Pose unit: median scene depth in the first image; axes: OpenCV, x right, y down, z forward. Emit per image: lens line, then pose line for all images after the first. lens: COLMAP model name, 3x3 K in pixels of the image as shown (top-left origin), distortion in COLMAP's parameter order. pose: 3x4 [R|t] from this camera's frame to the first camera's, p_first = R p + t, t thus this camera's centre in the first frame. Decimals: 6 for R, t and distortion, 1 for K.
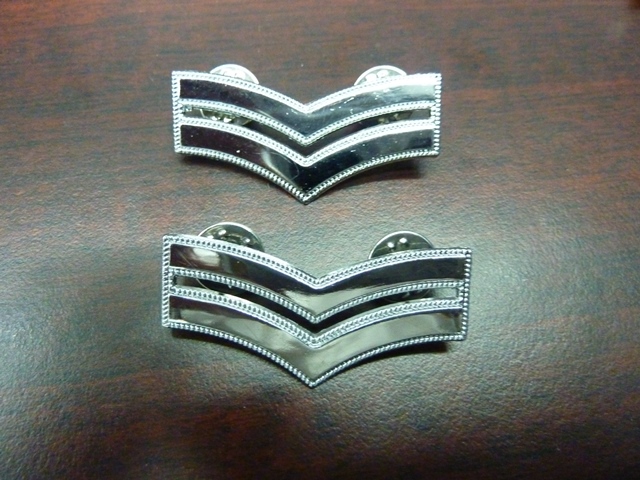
lens RADIAL K [[469.4, 0, 319.6], [0, 469.4, 239.6], [0, 0, 1]] dist [-0.033239, -0.008426]
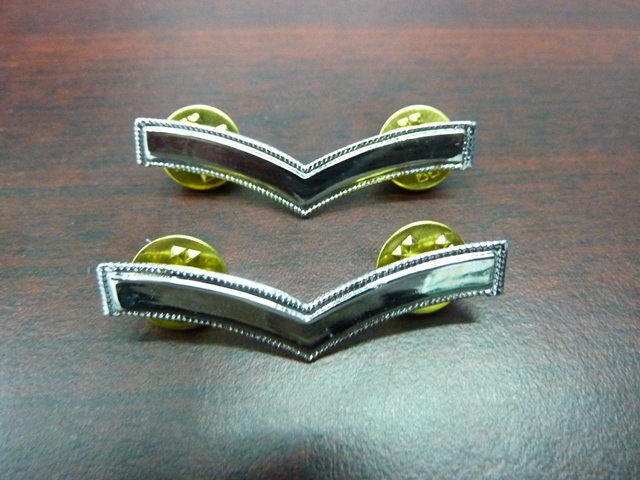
lens RADIAL K [[469.4, 0, 320.6], [0, 469.4, 239.5], [0, 0, 1]] dist [-0.033239, -0.008426]
pose [[0.996334, 0.043979, -0.073373, 0.275813], [-0.057025, 0.980807, -0.186456, -0.040882], [0.063764, 0.189956, 0.979720, 0.249039]]
